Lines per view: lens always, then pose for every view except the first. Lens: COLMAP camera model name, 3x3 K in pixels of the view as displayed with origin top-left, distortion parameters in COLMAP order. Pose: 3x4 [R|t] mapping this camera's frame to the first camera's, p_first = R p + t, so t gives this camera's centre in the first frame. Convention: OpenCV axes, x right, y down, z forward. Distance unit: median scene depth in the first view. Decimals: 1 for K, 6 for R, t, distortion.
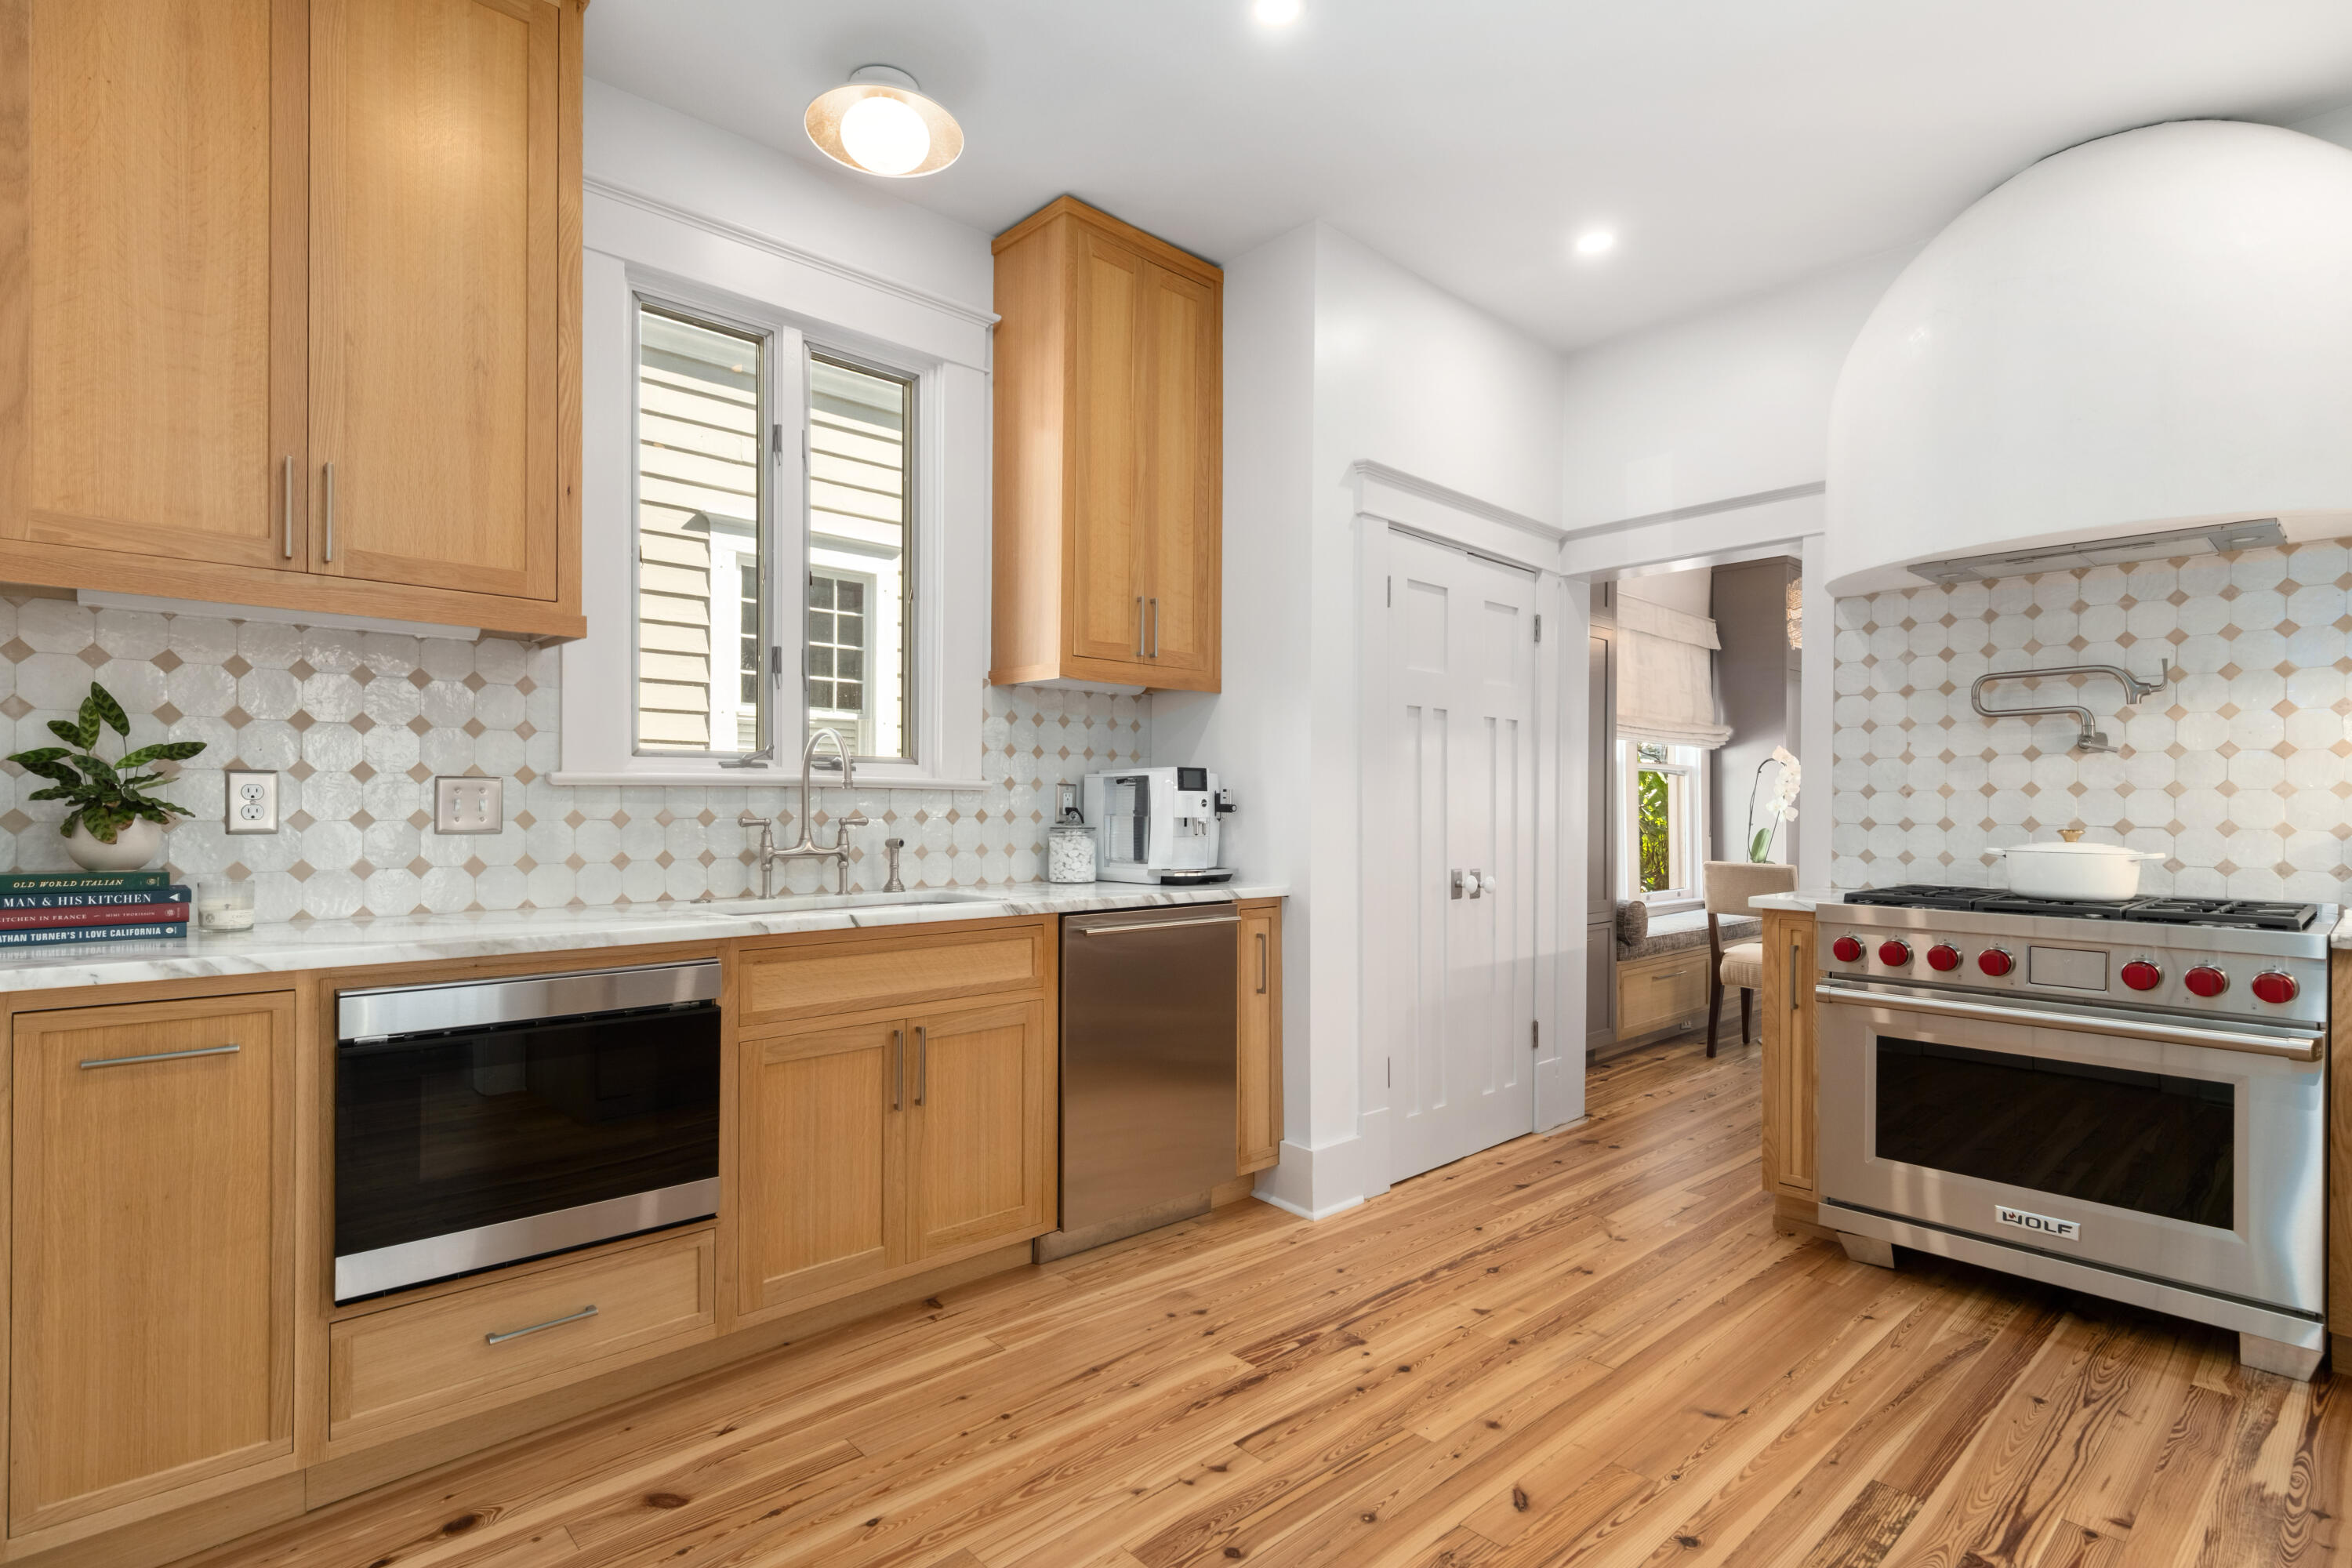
lens RADIAL K [[1116.9, 0, 1165.7], [0, 1116.9, 793.8], [0, 0, 1]] dist [0.000637, 0.000036]
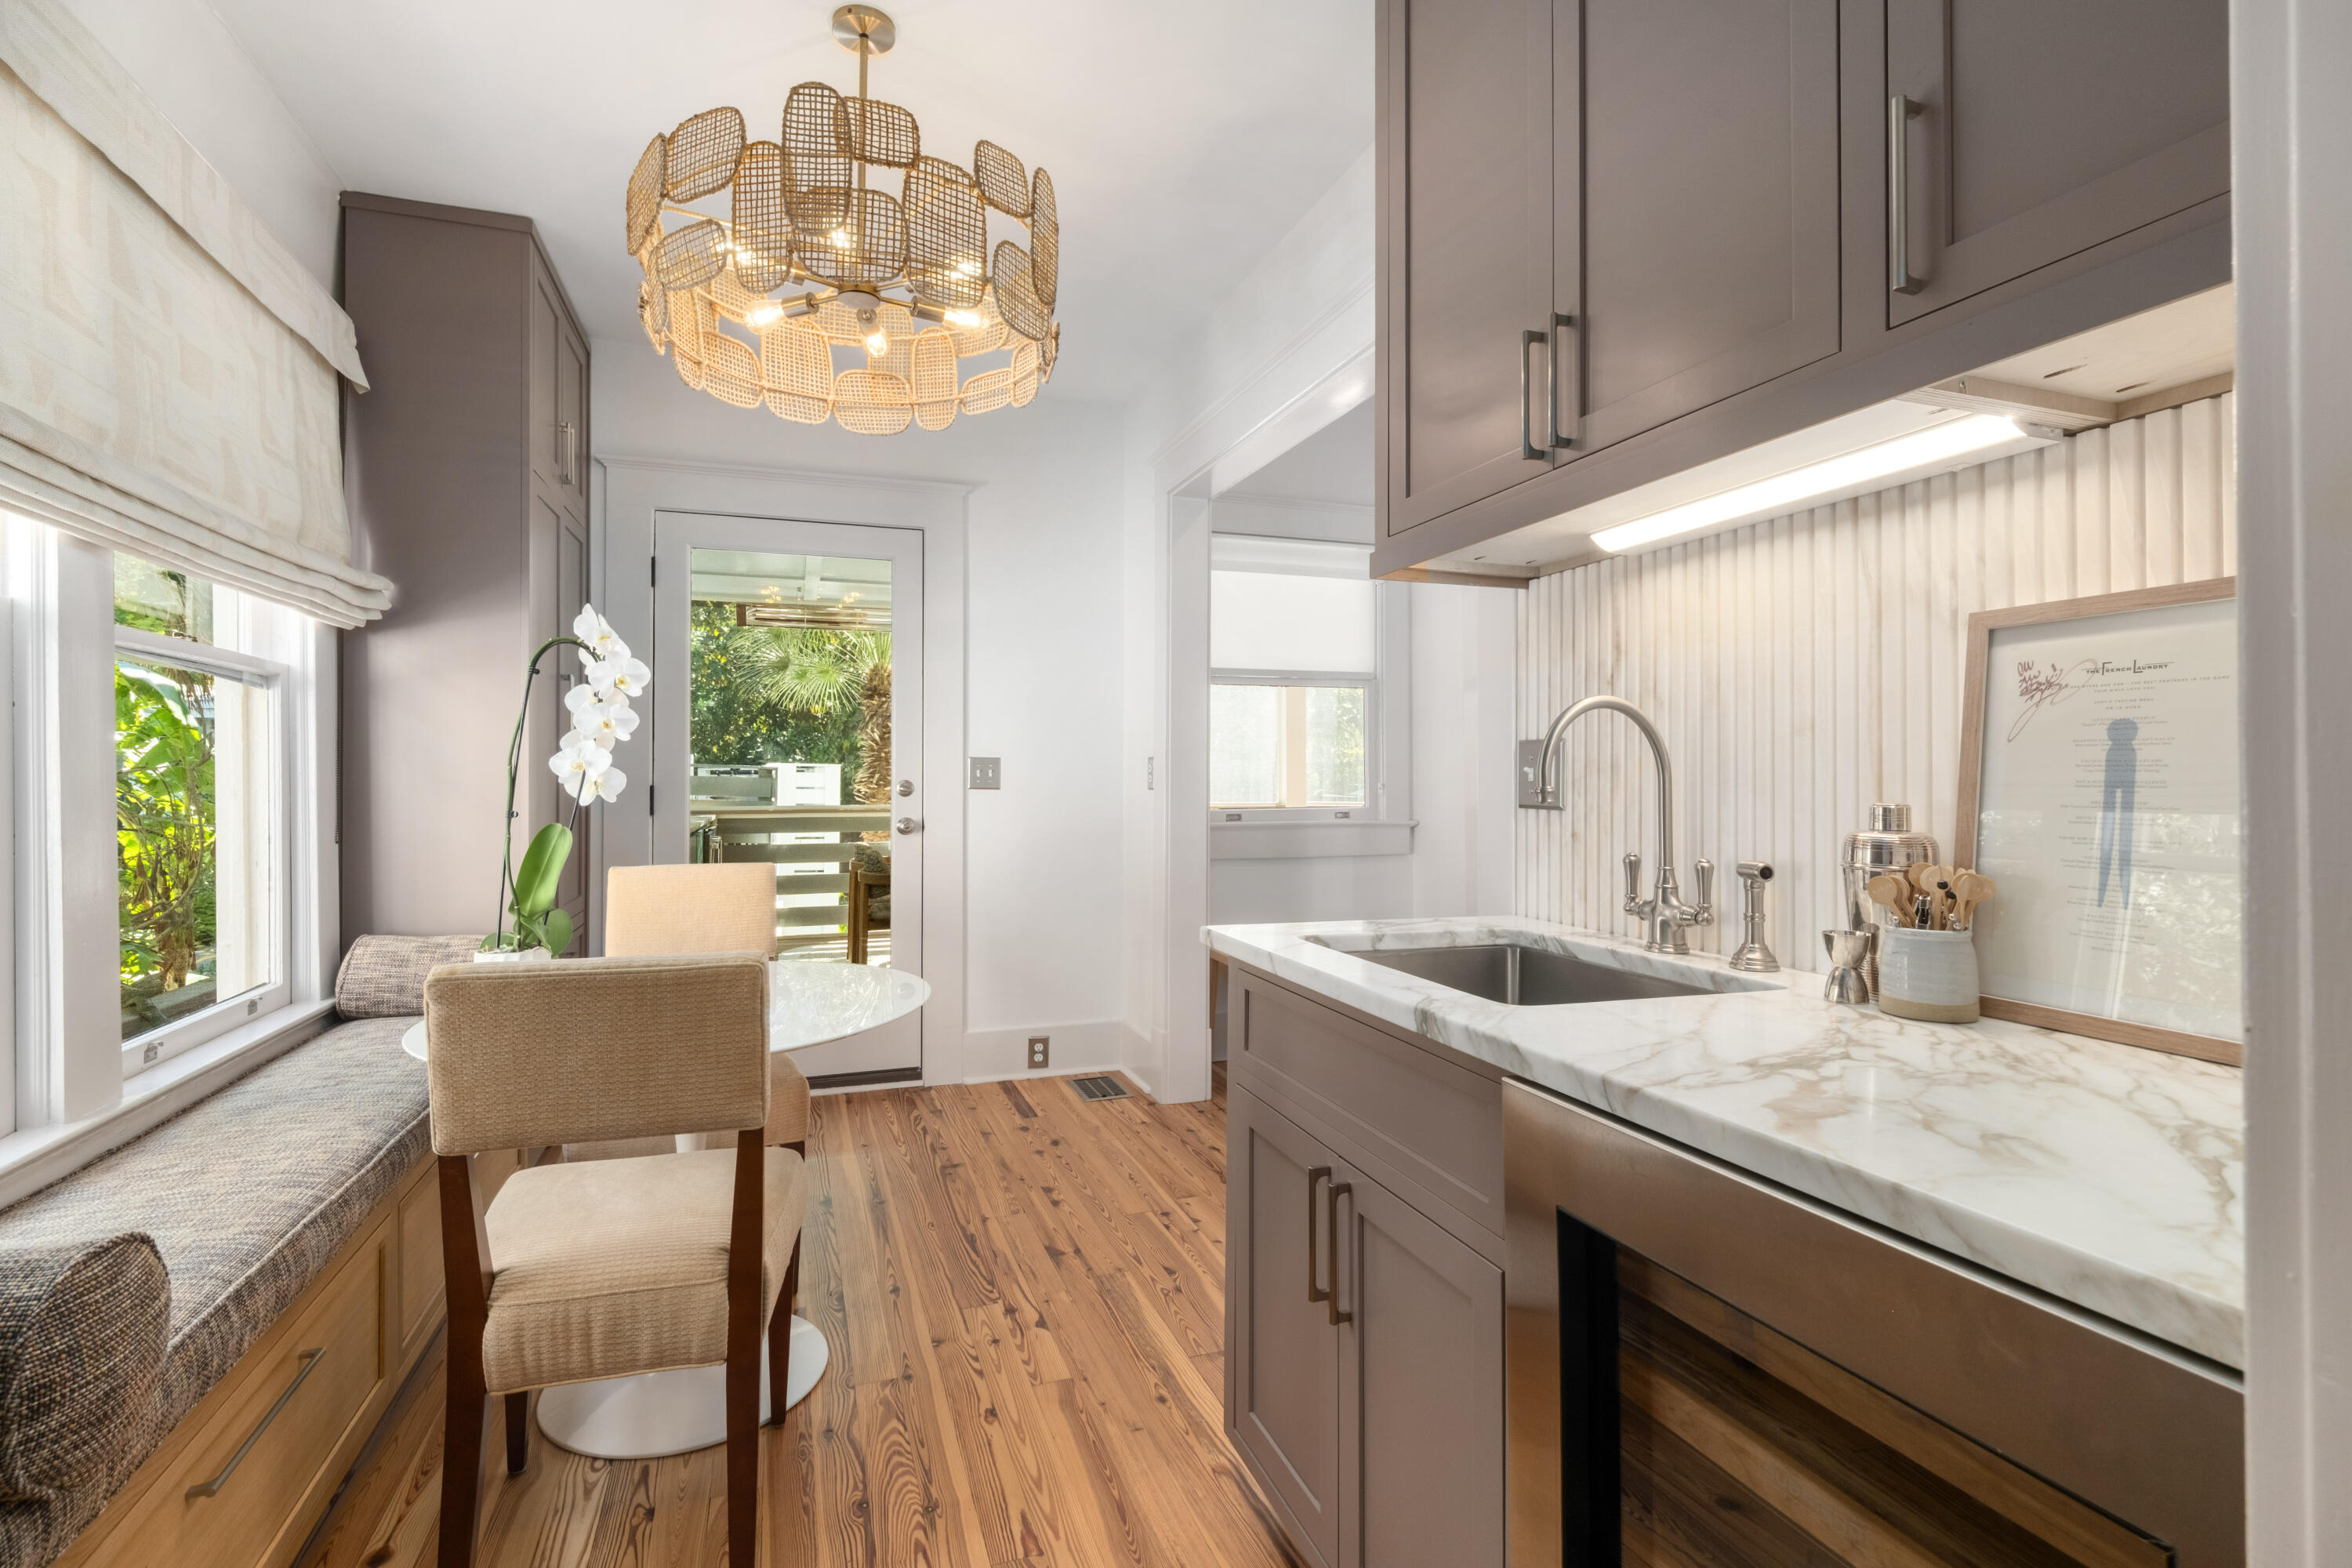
lens RADIAL K [[1088.6, 0, 1171.4], [0, 1088.6, 769.6], [0, 0, 1]] dist [0.017502, -0.013737]
pose [[0.390340, 0.007473, 0.920640, 0.243216], [-0.008561, 0.999953, -0.004487, 0.011836], [-0.920631, -0.006130, 0.390386, 0.574072]]
